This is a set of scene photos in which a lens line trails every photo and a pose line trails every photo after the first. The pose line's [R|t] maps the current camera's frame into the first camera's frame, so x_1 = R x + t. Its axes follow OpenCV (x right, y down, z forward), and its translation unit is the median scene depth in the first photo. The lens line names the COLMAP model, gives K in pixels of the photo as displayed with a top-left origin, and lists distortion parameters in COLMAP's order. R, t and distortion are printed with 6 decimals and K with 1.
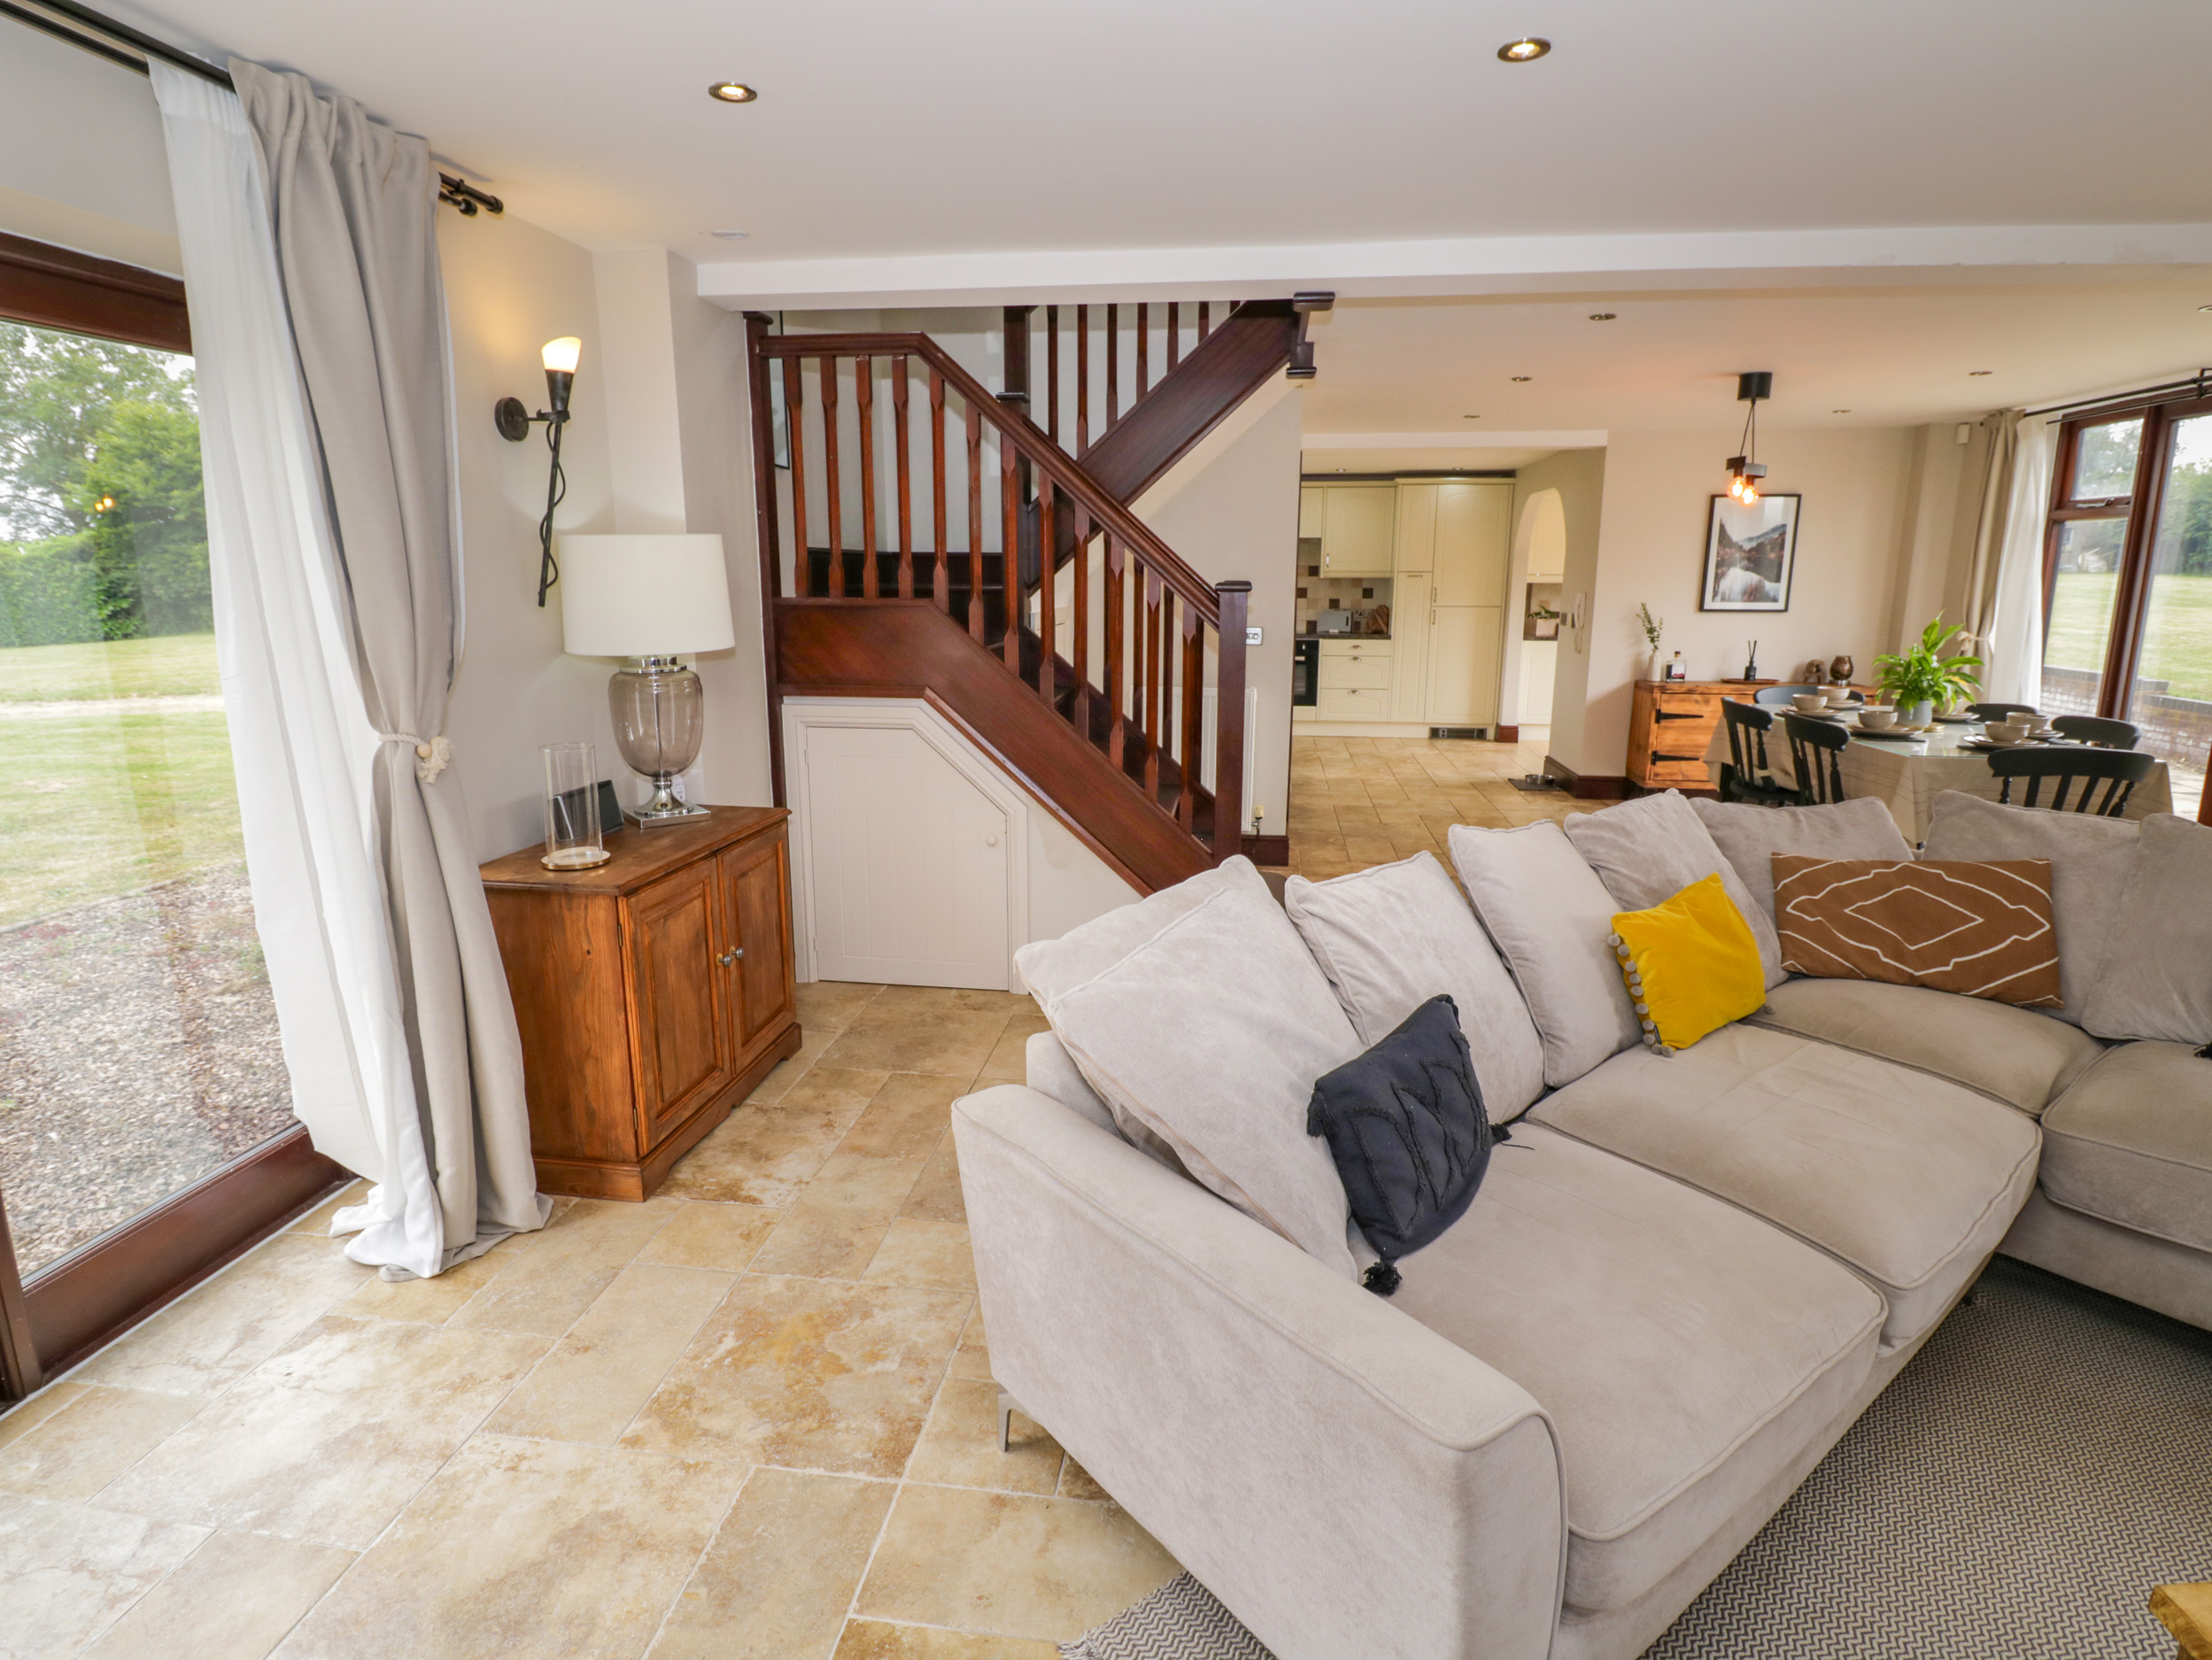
lens RADIAL K [[1154.2, 0, 1103.6], [0, 1154.2, 820.2], [0, 0, 1]] dist [0.002167, -0.016015]
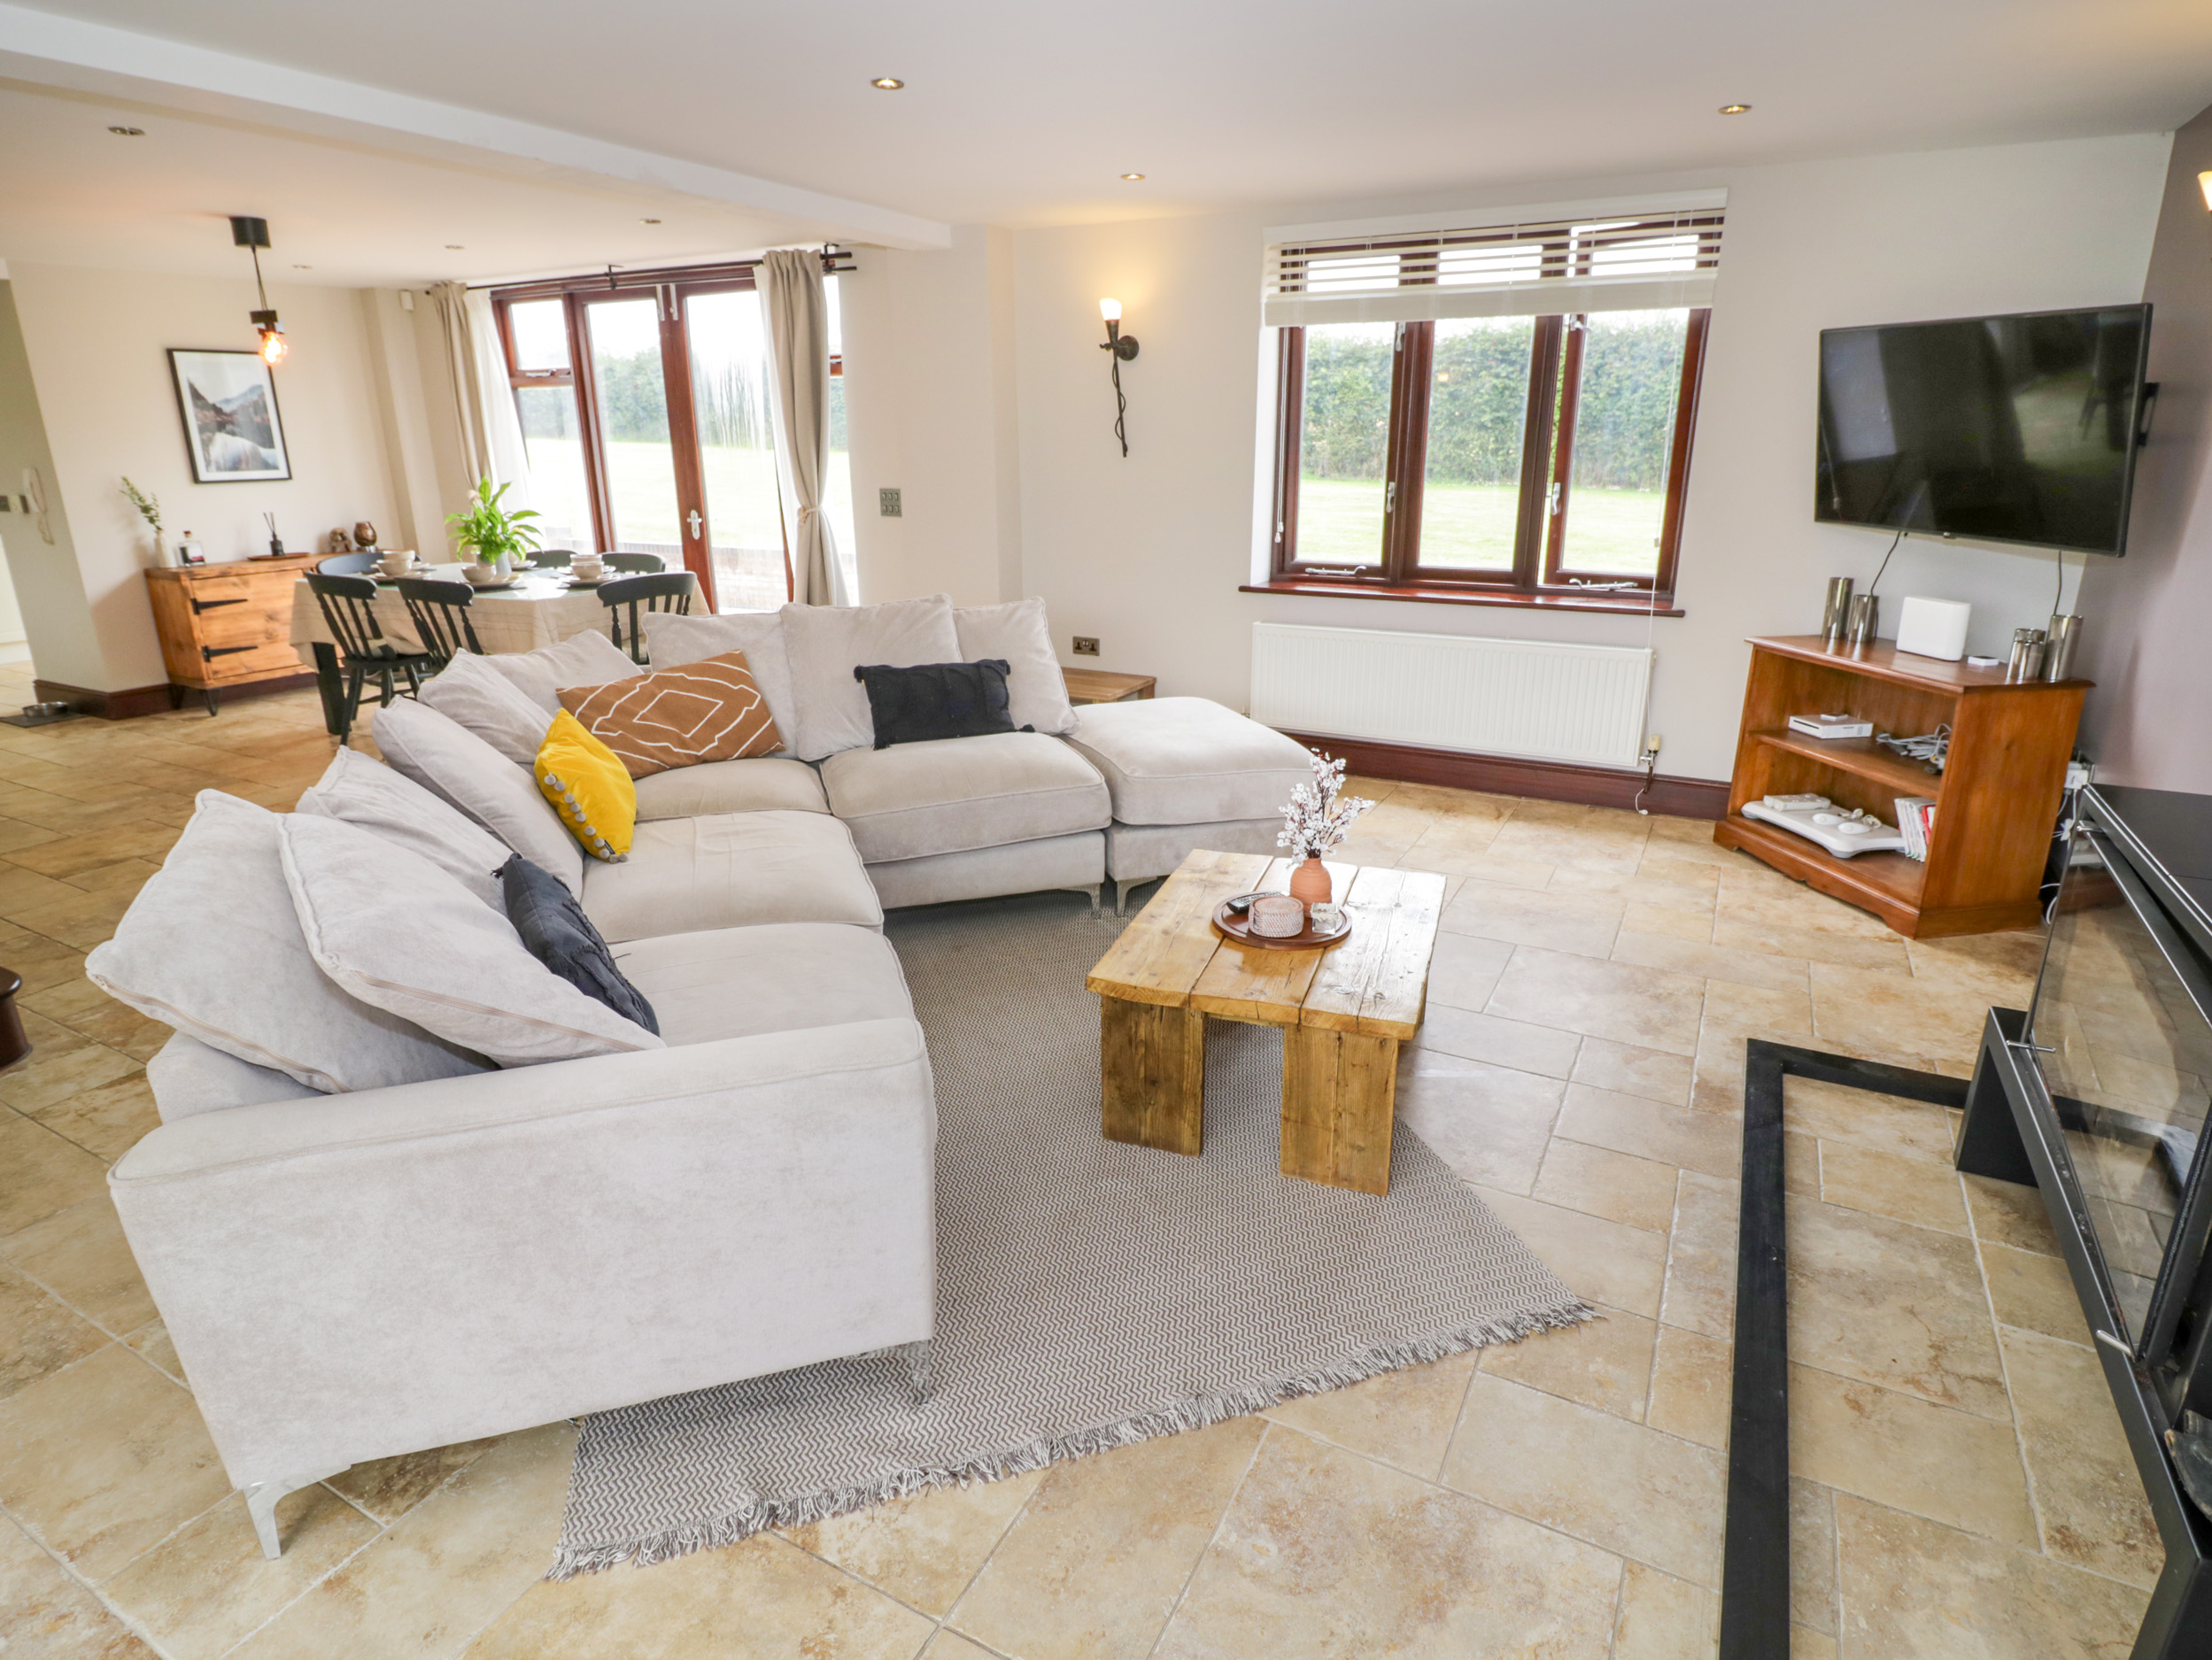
lens RADIAL K [[1171.5, 0, 1120.5], [0, 1171.5, 810.5], [0, 0, 1]] dist [0.003846, -0.014775]
pose [[0.355292, -0.288882, 0.888997, -0.121398], [0.201973, 0.952306, 0.228735, -0.004048], [-0.912674, 0.098286, 0.396693, 0.025016]]
